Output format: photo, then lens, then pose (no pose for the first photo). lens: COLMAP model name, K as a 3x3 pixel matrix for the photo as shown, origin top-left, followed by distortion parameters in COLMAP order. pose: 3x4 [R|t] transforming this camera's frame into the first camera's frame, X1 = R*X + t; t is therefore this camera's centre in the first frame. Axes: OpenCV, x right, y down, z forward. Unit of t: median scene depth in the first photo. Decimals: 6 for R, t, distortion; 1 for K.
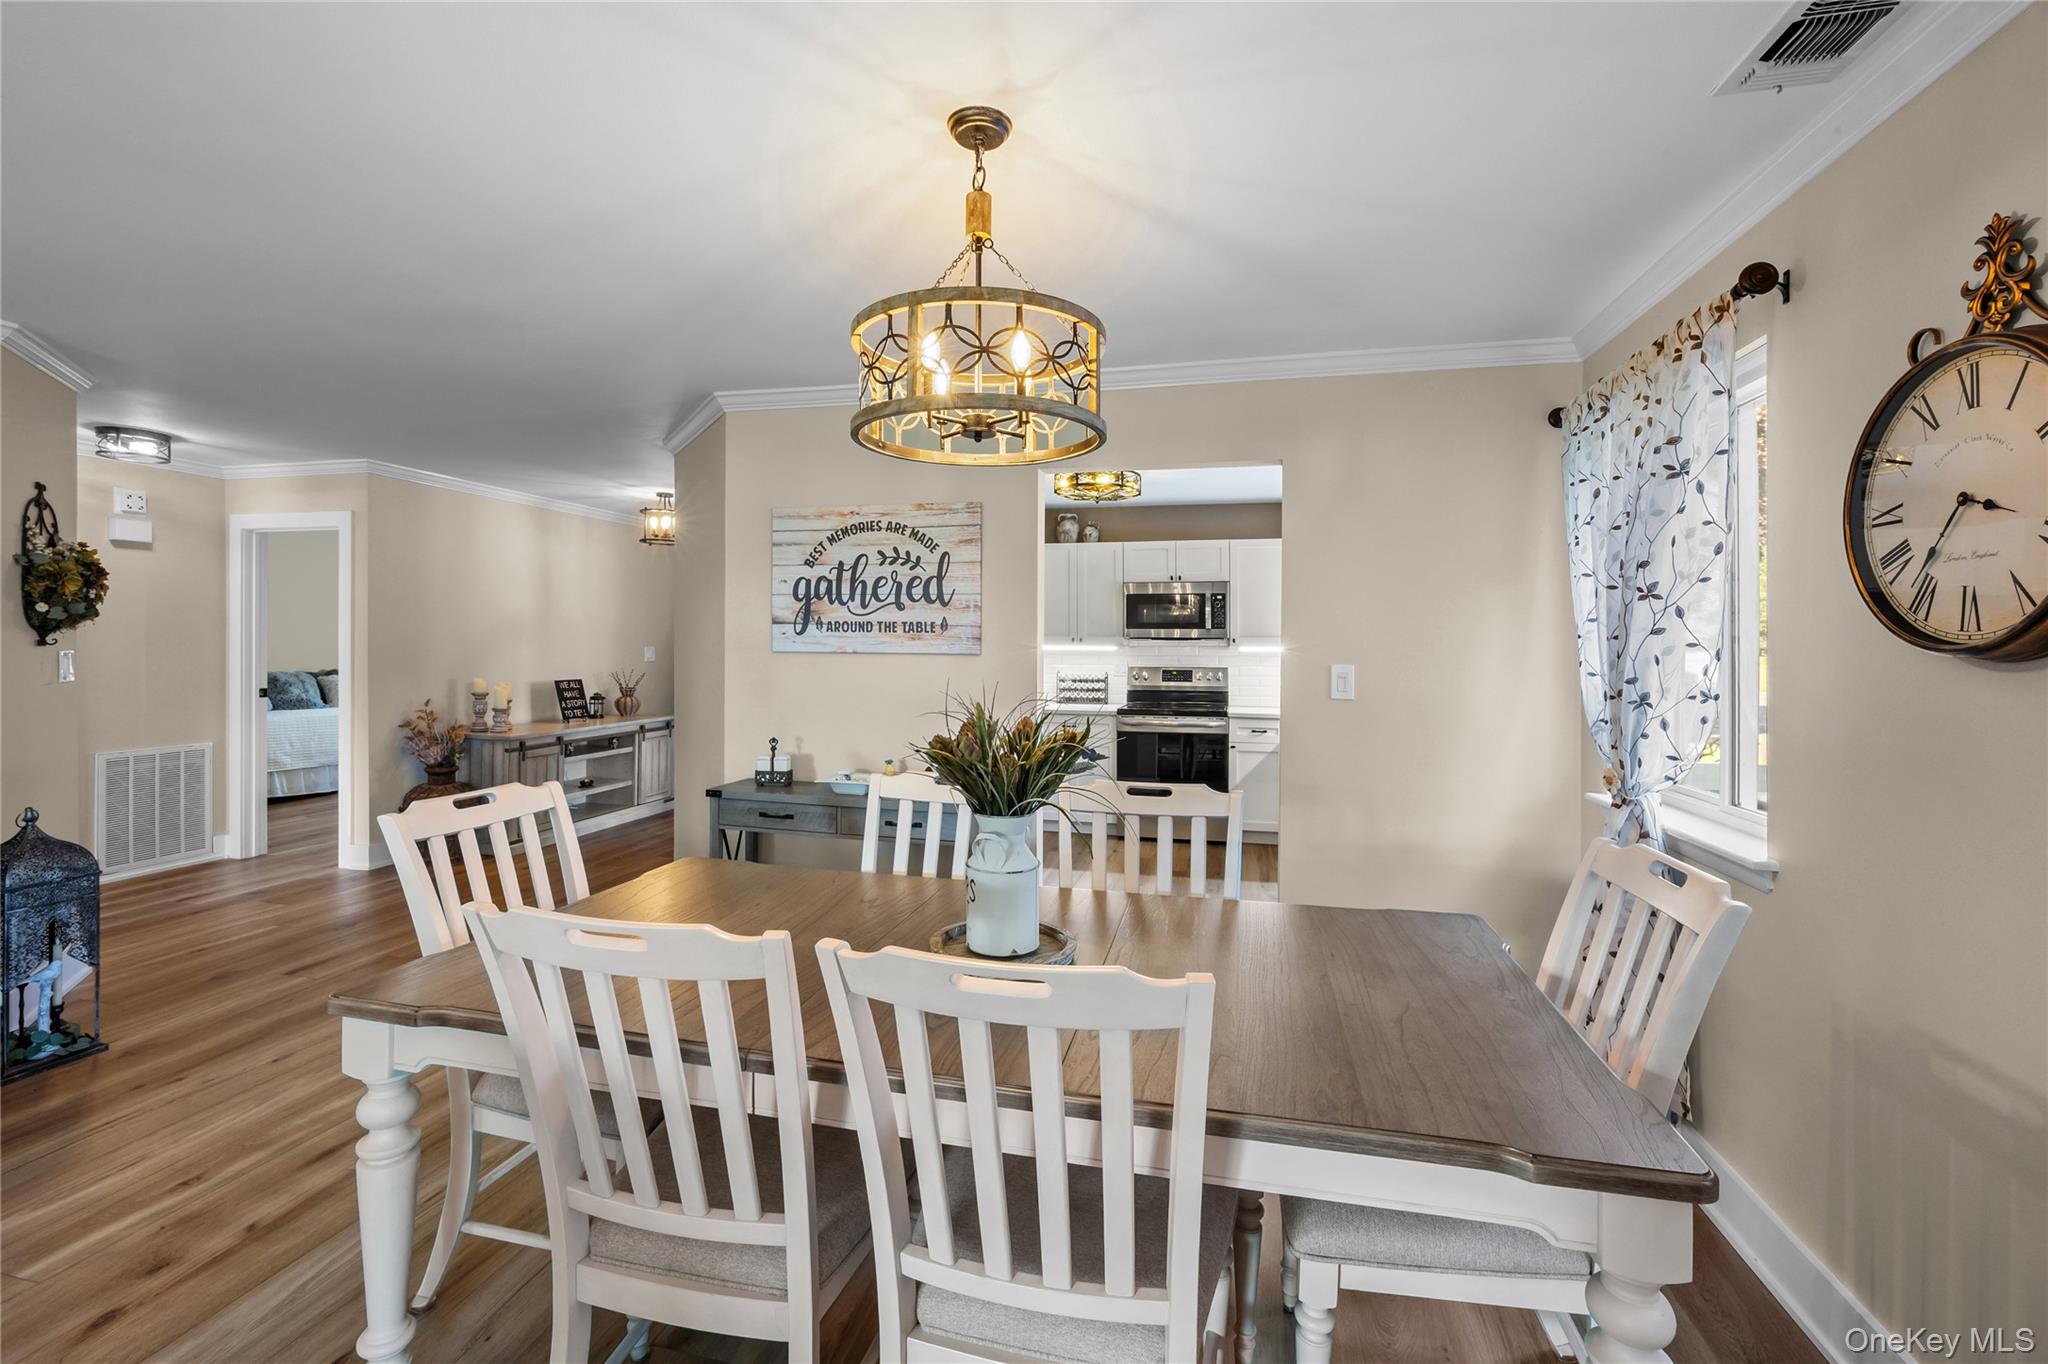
lens RADIAL K [[866.0, 0, 1037.0], [0, 866.0, 640.5], [0, 0, 1]] dist [0.002572, 0.000219]
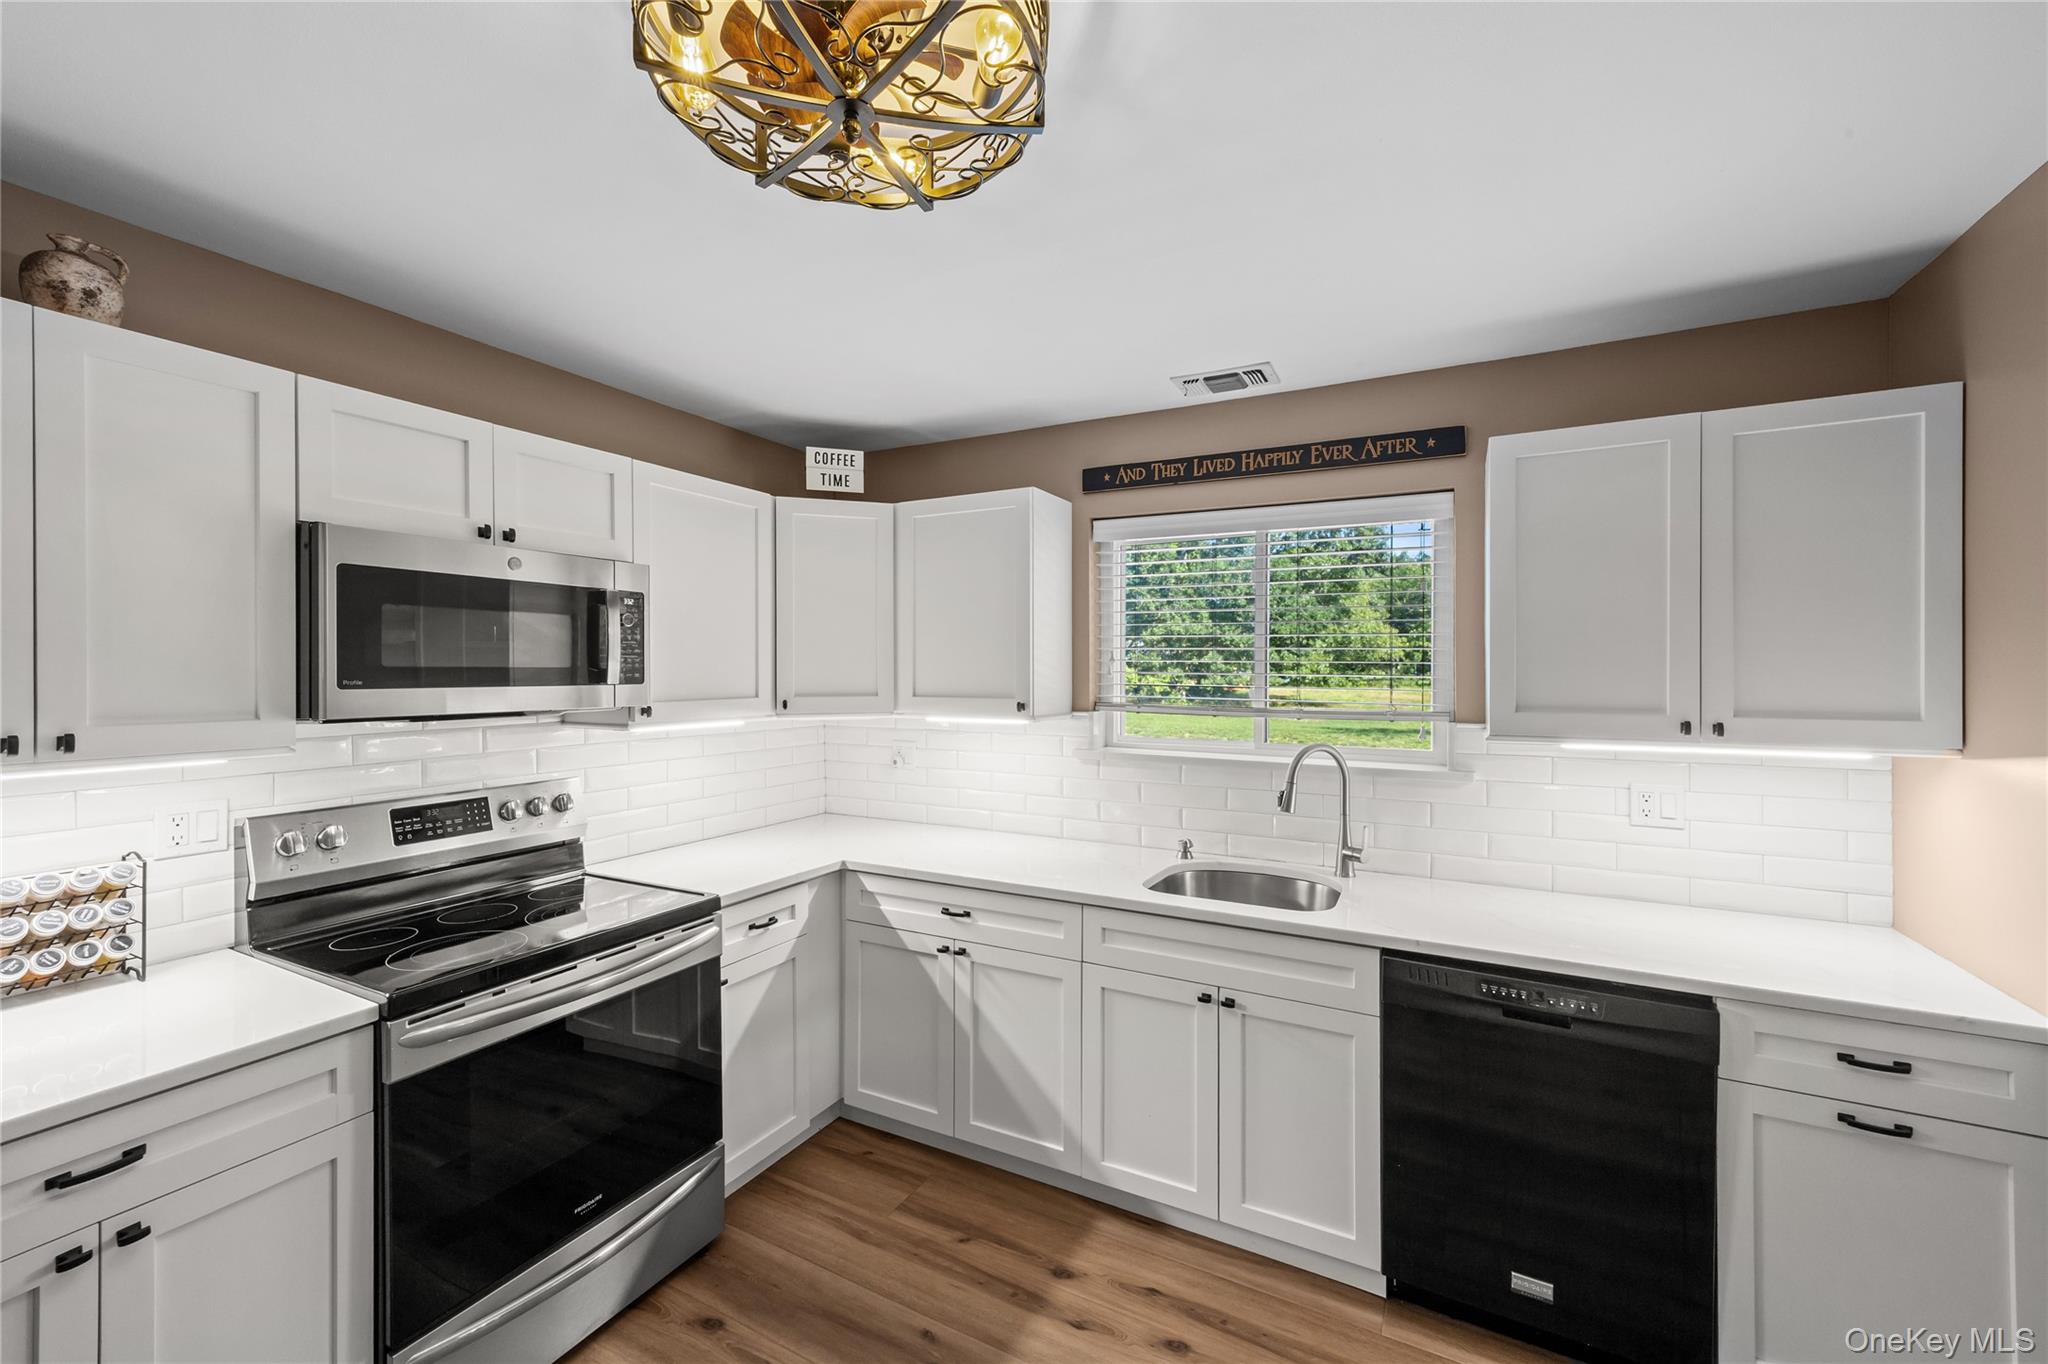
lens RADIAL K [[821.6, 0, 1028.5], [0, 821.6, 673.0], [0, 0, 1]] dist [0.011498, 0.000016]
pose [[0.269019, -0.006819, 0.963111, -0.092682], [0.005650, 0.999969, 0.005501, -0.018842], [-0.963118, 0.003962, 0.269049, 0.735480]]
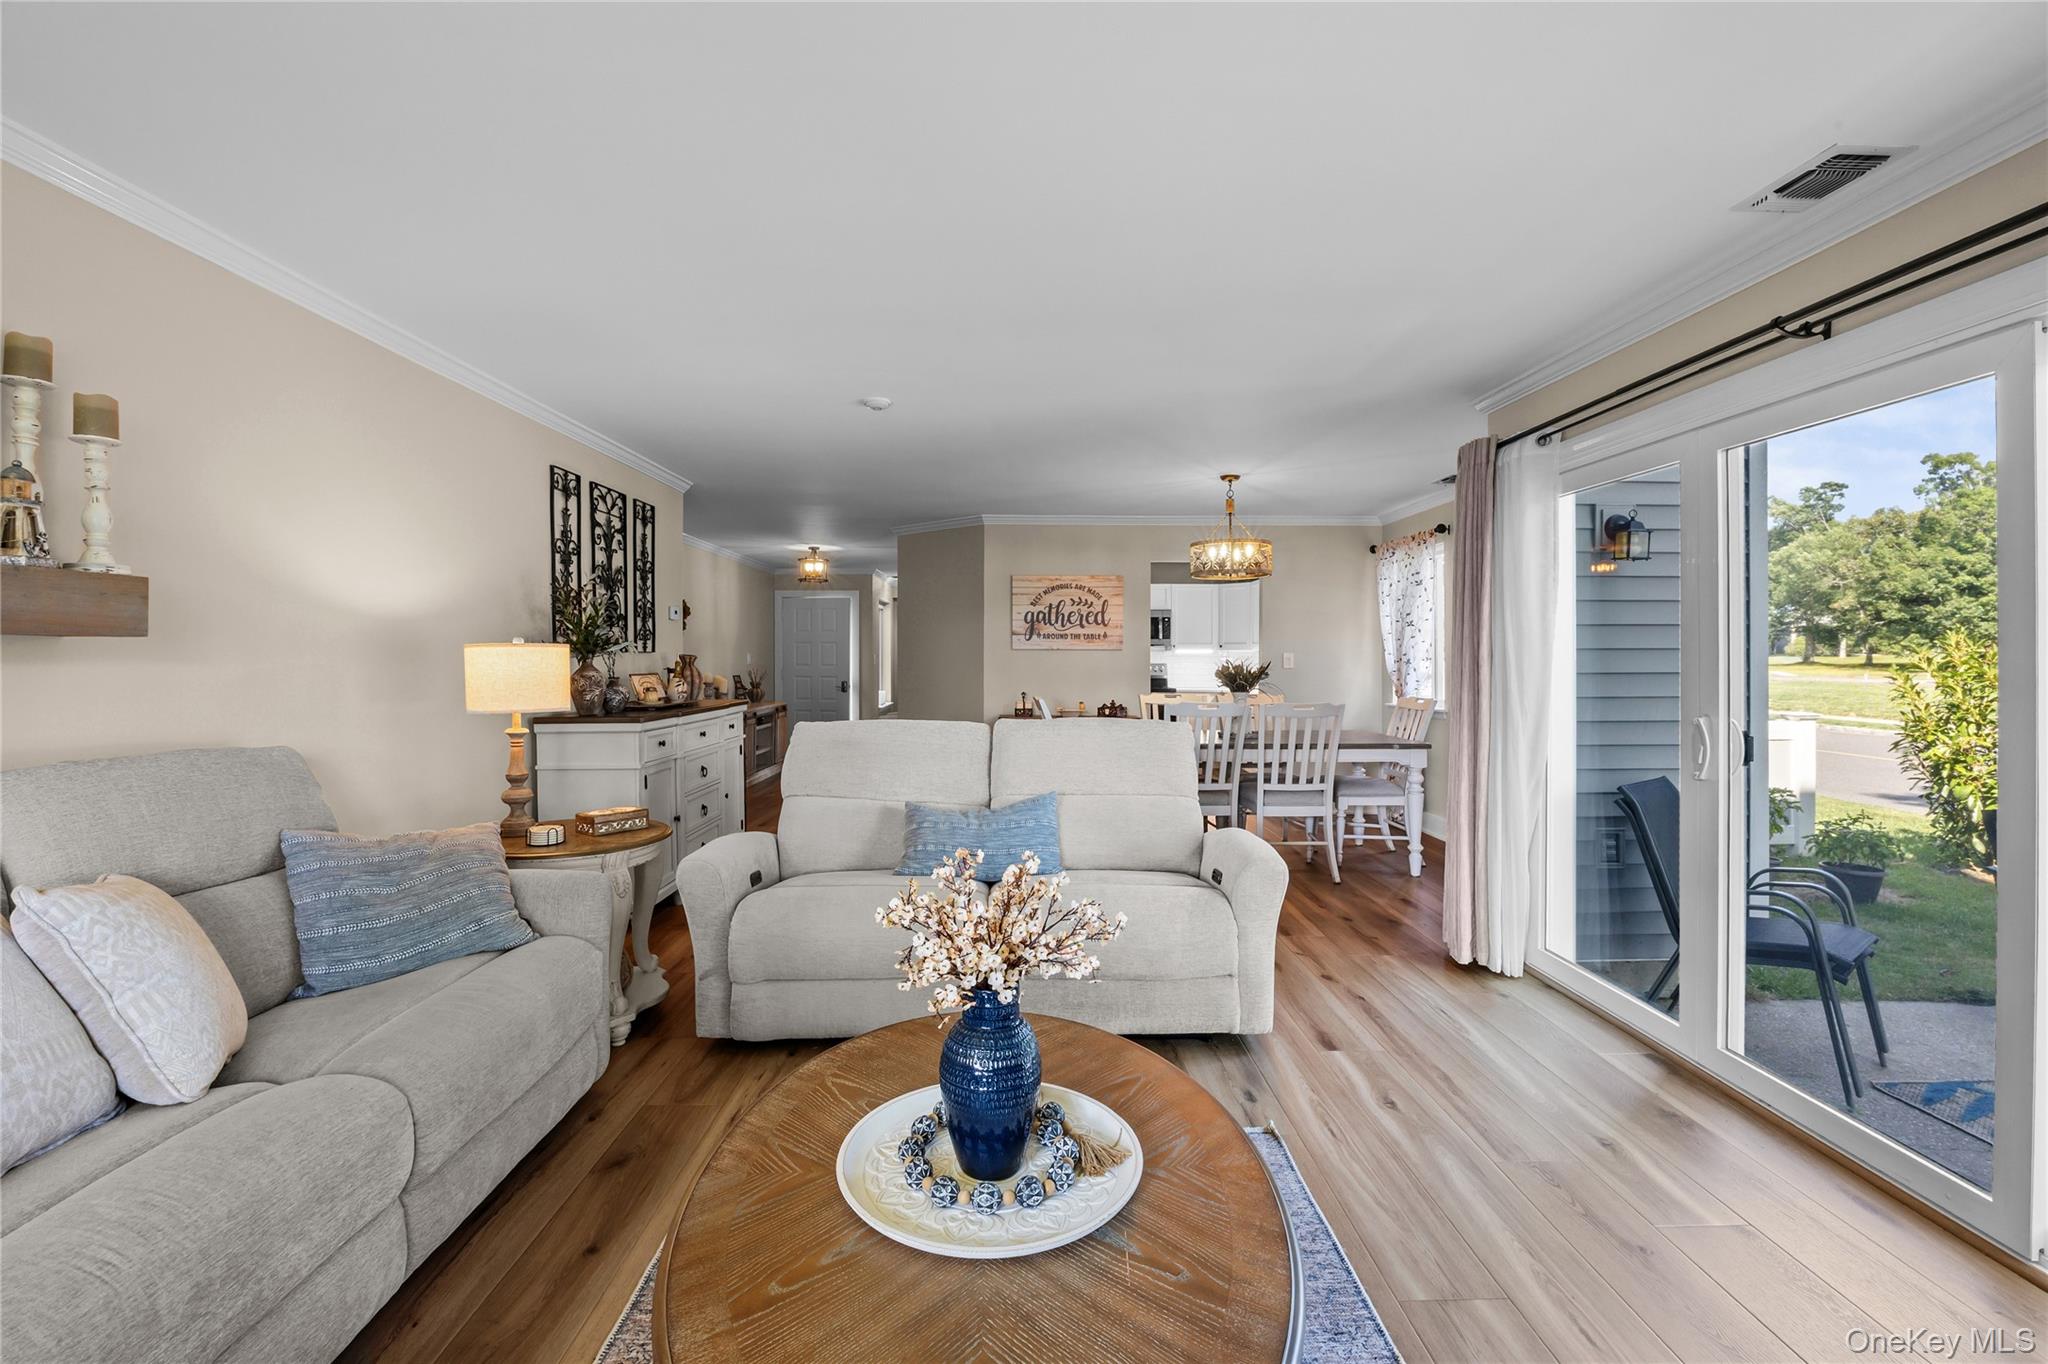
lens RADIAL K [[903.3, 0, 1026.4], [0, 903.3, 659.7], [0, 0, 1]] dist [-0.010938, 0.000198]
pose [[0.969972, -0.006304, 0.243135, -0.456548], [0.005104, 0.999971, 0.005564, 0.014855], [-0.243163, -0.004156, 0.969977, -0.578026]]
